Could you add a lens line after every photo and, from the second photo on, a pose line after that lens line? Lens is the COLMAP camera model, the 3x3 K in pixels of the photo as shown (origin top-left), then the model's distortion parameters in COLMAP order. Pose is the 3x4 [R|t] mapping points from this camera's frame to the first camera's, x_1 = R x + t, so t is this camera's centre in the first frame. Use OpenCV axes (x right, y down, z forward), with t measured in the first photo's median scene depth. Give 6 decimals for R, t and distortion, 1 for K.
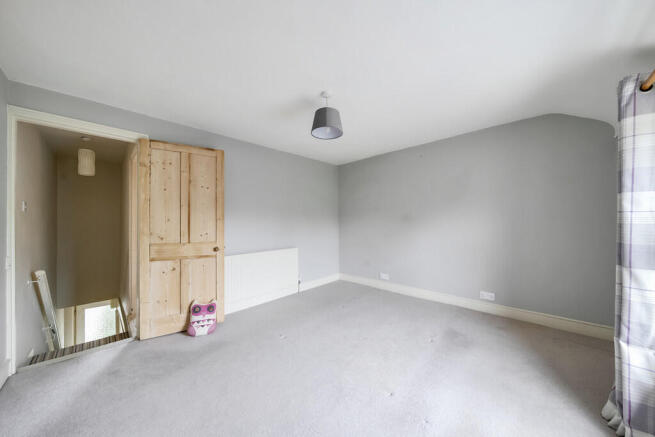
lens RADIAL K [[218.3, 0, 327.5], [0, 218.3, 218.5], [0, 0, 1]] dist [-0.000578, -0.000050]
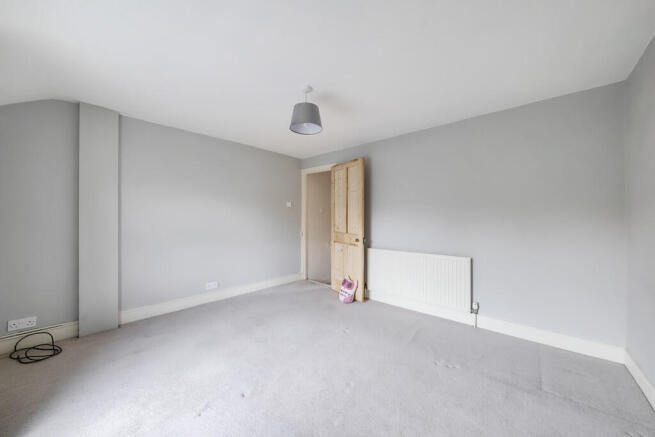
lens RADIAL K [[226.8, 0, 325.9], [0, 226.8, 216.7], [0, 0, 1]] dist [-0.014762, 0.000046]
pose [[0.043926, 0.003833, -0.999027, 0.996414], [0.015887, 0.999864, 0.004535, 0.001048], [0.998908, -0.016071, 0.043859, 1.026424]]
